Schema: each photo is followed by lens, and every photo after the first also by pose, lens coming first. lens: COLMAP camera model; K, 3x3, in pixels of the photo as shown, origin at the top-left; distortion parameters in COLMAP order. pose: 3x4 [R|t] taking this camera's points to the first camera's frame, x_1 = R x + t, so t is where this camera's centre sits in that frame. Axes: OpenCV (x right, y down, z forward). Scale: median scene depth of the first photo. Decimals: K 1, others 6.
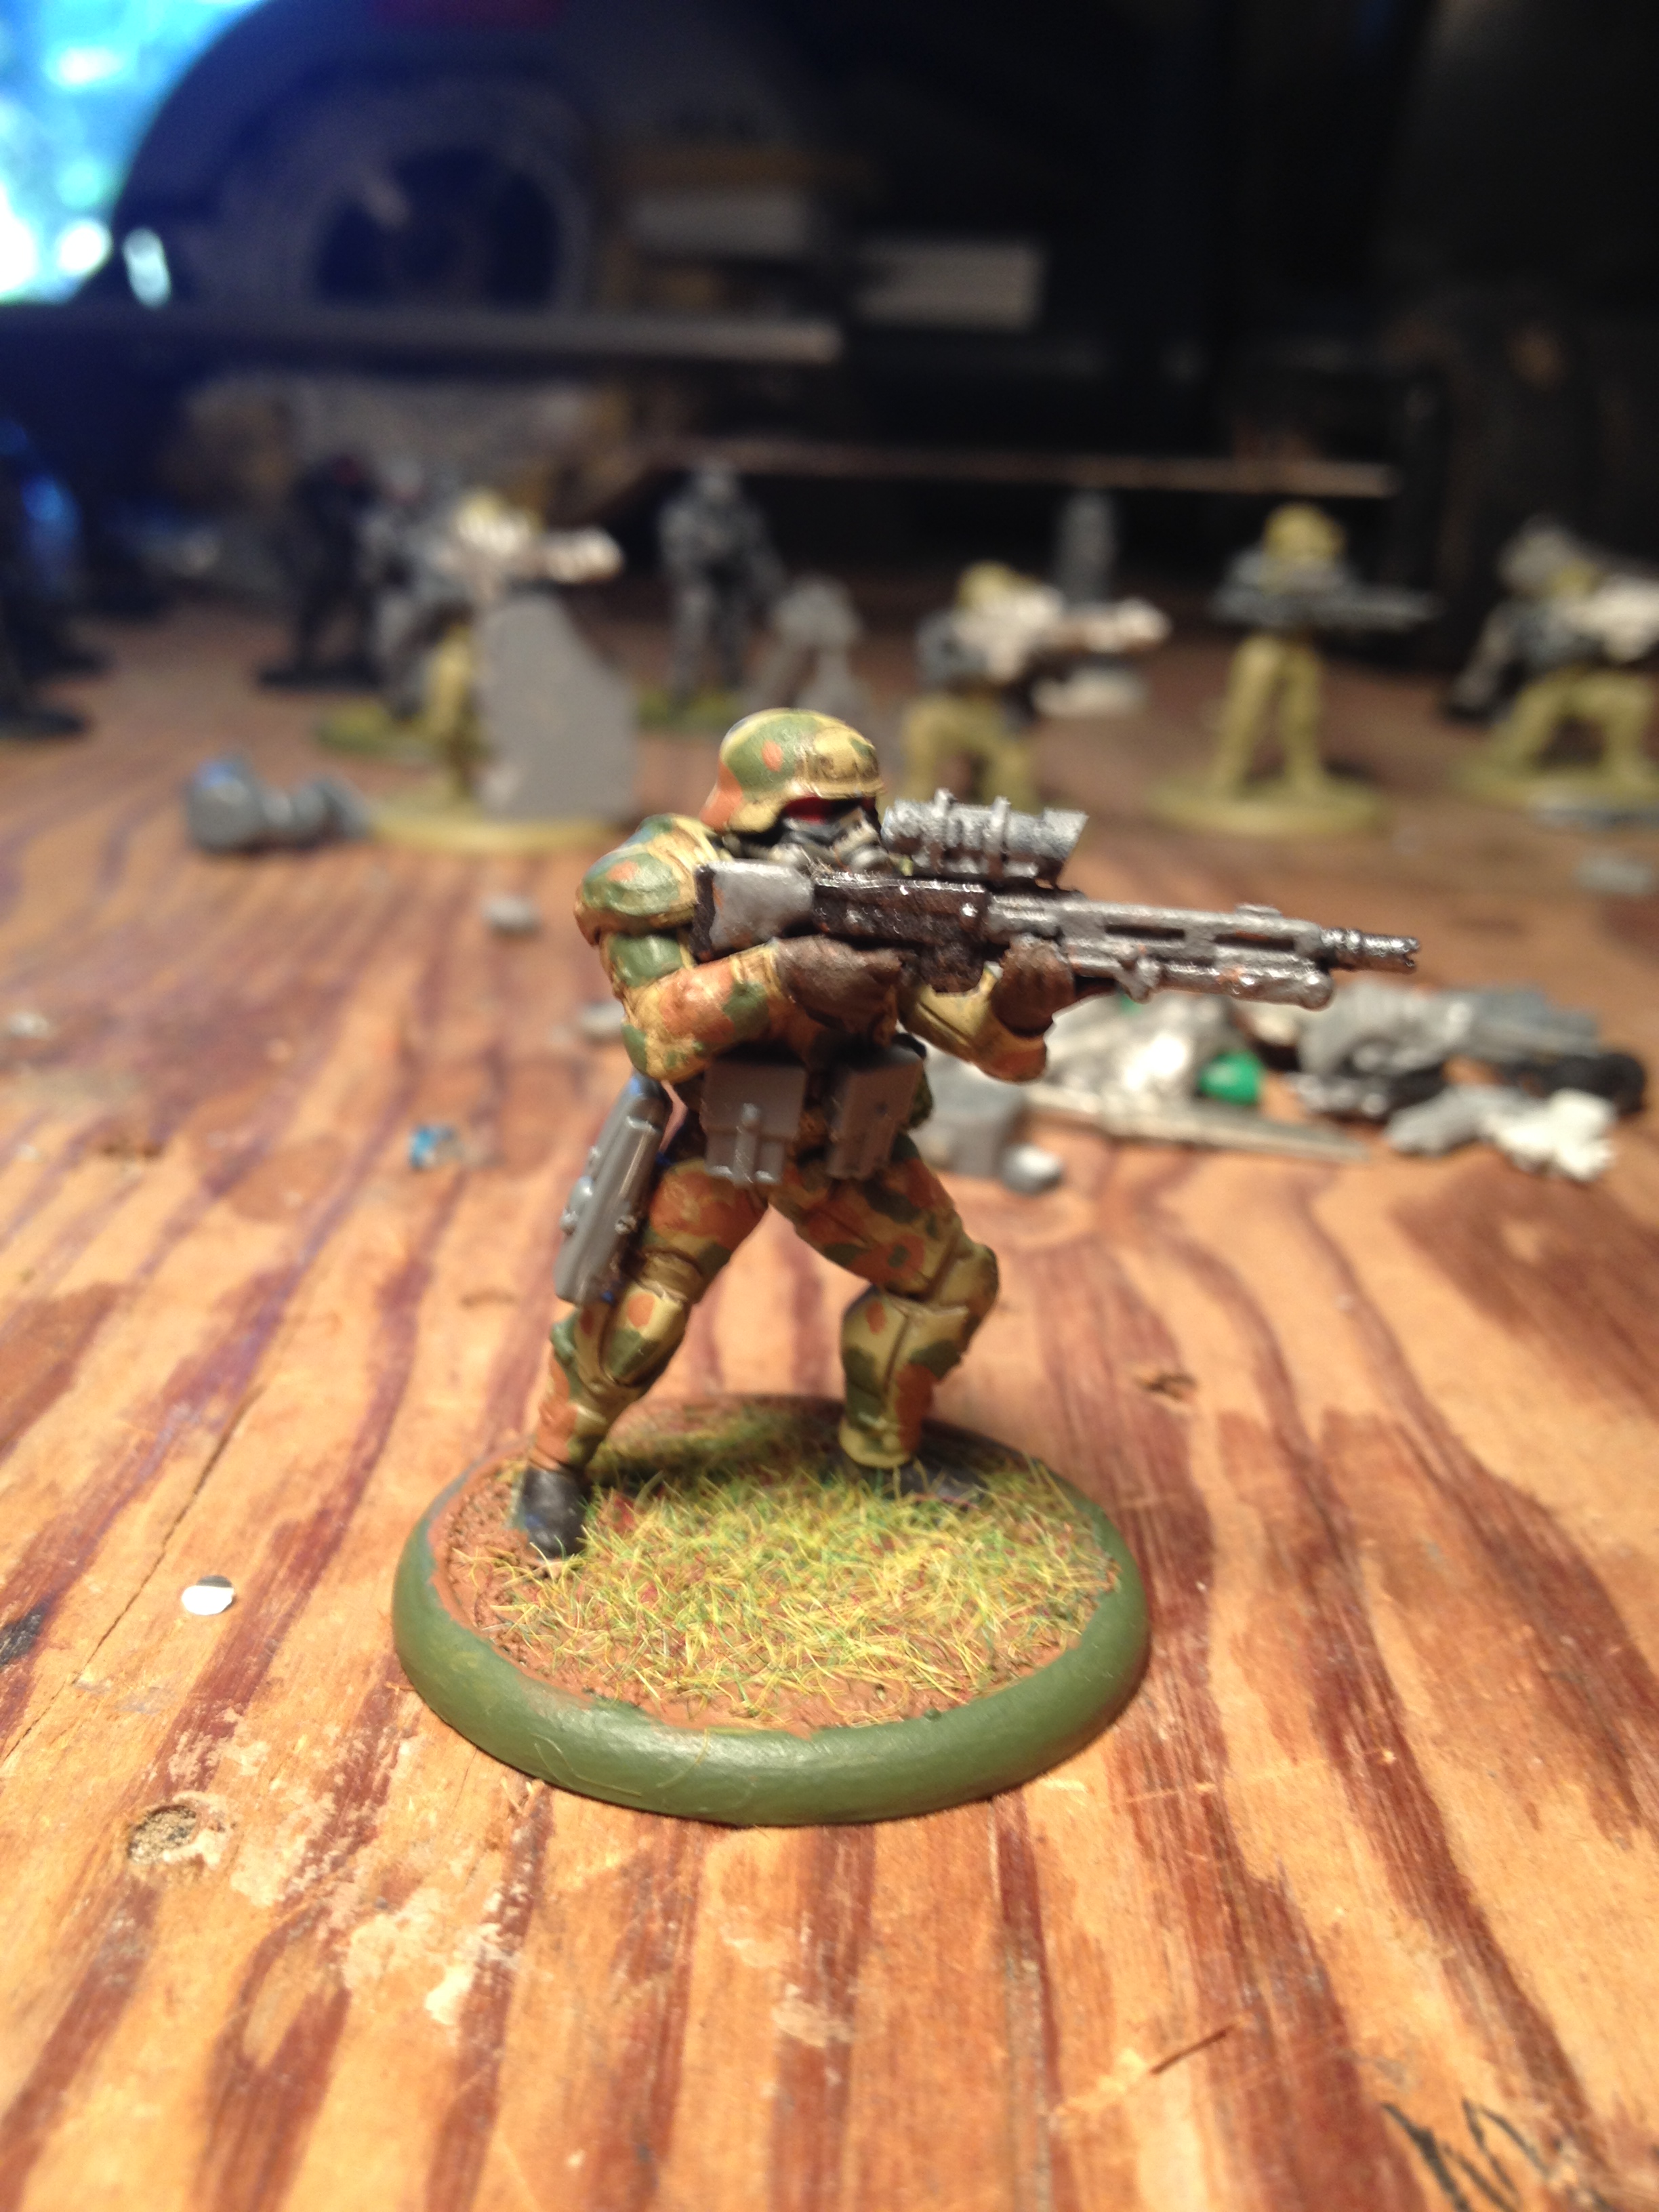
lens RADIAL K [[2241.1, 0, 829.5], [0, 2241.1, 1106.0], [0, 0, 1]] dist [0.053115, -0.247449]
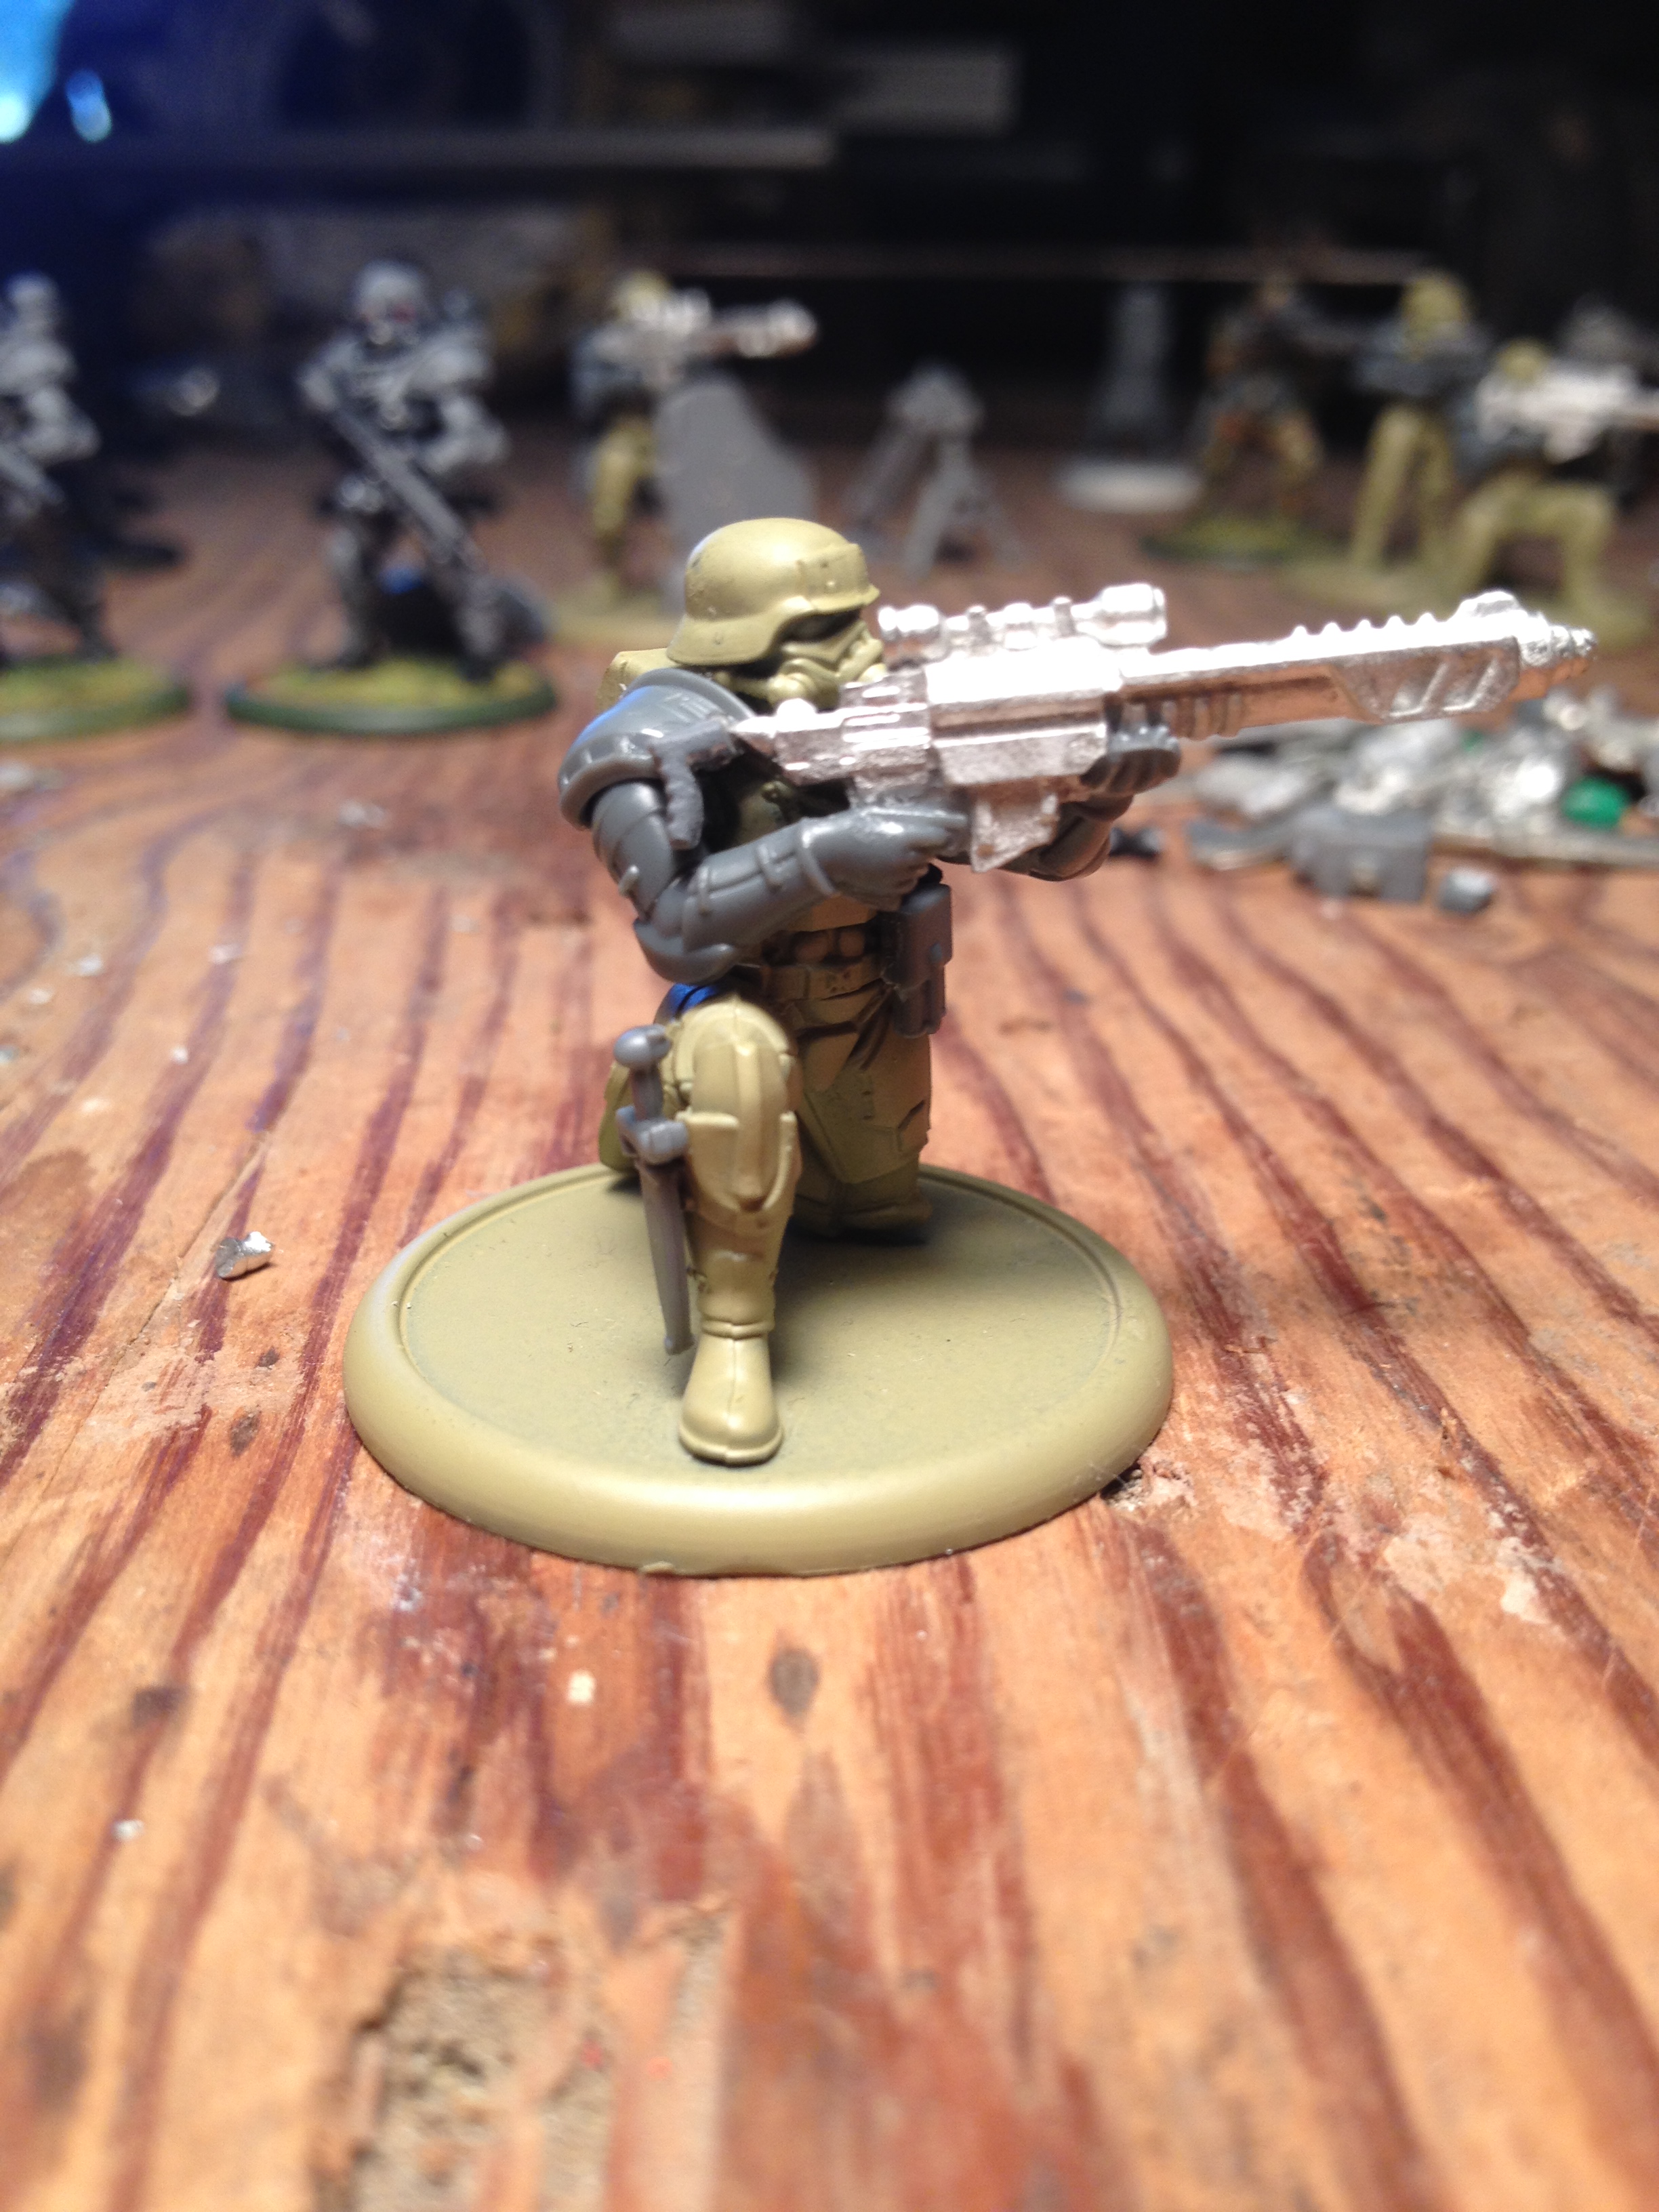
lens RADIAL K [[2267.5, 0, 829.5], [0, 2267.5, 1106.0], [0, 0, 1]] dist [0.128799, -0.478952]
pose [[0.996636, -0.059285, 0.056578, -0.179297], [0.056275, 0.996987, 0.053388, 0.038394], [-0.059573, -0.050024, 0.996970, 0.010716]]
